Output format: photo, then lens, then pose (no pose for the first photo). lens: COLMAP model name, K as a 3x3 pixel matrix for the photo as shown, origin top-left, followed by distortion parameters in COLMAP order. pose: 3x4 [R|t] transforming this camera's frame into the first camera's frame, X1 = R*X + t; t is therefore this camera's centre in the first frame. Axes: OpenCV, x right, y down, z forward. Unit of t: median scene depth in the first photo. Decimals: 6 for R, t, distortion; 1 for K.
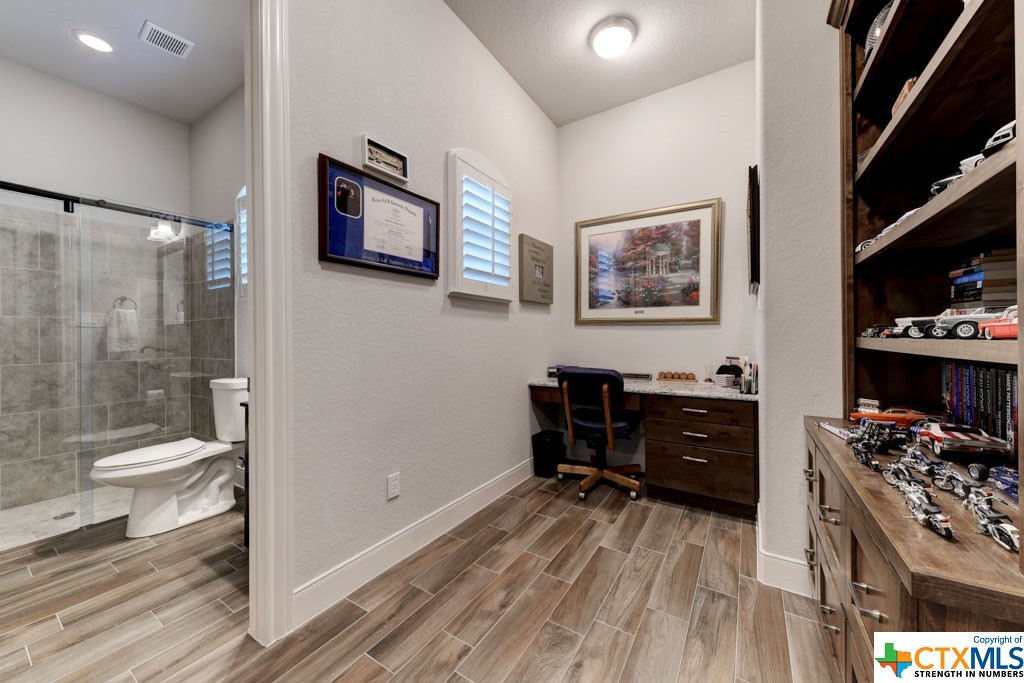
lens RADIAL K [[369.1, 0, 522.9], [0, 369.1, 333.9], [0, 0, 1]] dist [0.006140, -0.003471]
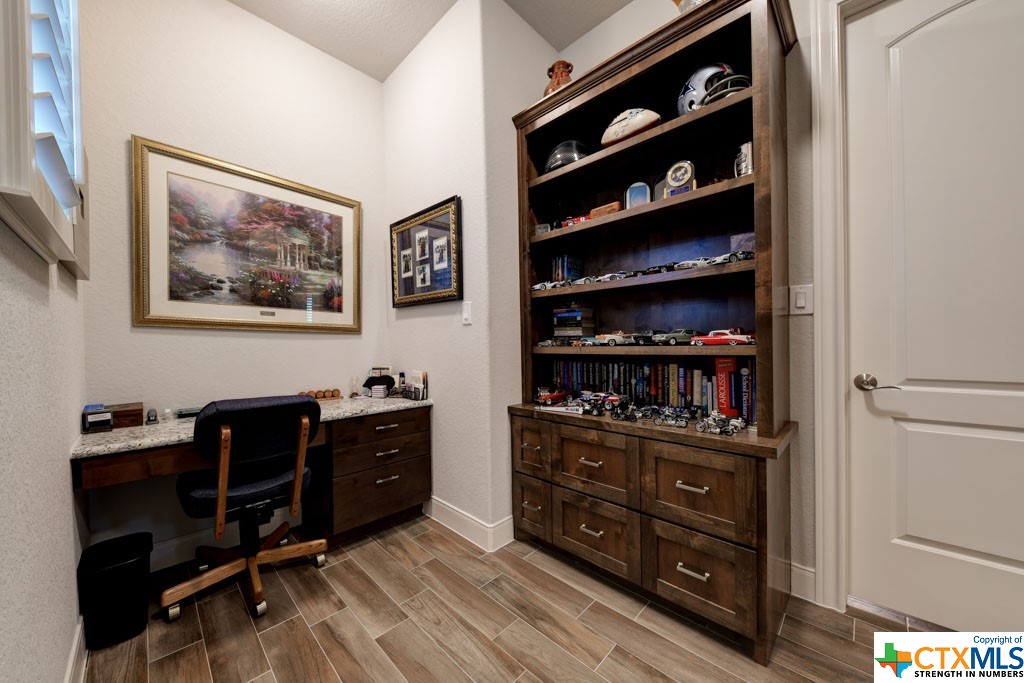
lens RADIAL K [[369.1, 0, 486.4], [0, 369.1, 348.6], [0, 0, 1]] dist [0.006140, -0.003471]
pose [[0.229038, -0.002120, 0.973415, -0.269540], [-0.000849, 0.999997, 0.002377, 0.006598], [-0.973417, -0.001371, 0.229035, 0.388279]]
